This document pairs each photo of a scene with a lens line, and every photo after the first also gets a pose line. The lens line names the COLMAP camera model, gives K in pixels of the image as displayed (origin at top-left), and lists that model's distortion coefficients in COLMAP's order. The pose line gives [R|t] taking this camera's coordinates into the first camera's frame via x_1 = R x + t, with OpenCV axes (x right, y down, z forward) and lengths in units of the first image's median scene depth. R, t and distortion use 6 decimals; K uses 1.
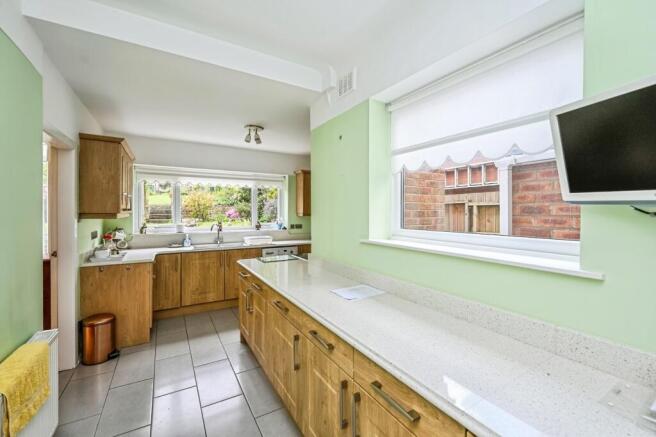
lens RADIAL K [[278.4, 0, 327.1], [0, 278.4, 212.4], [0, 0, 1]] dist [0.001383, 0.000004]
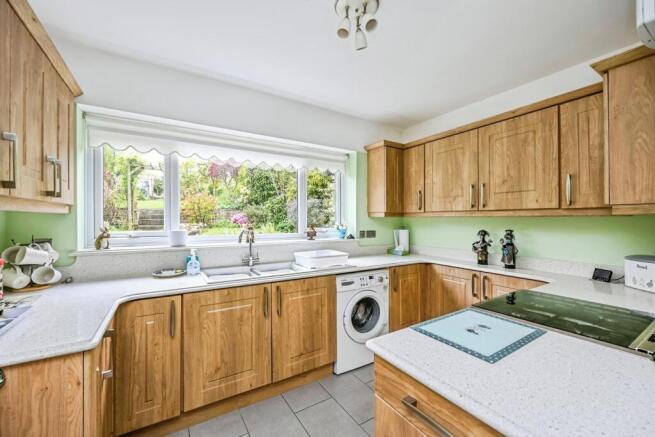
lens RADIAL K [[258.4, 0, 328.3], [0, 258.4, 222.6], [0, 0, 1]] dist [0.000208, 0.000255]
pose [[0.998807, 0.000326, 0.048833, -0.267007], [-0.000721, 0.999967, 0.008070, 0.023290], [-0.048828, -0.008096, 0.998774, 0.494800]]
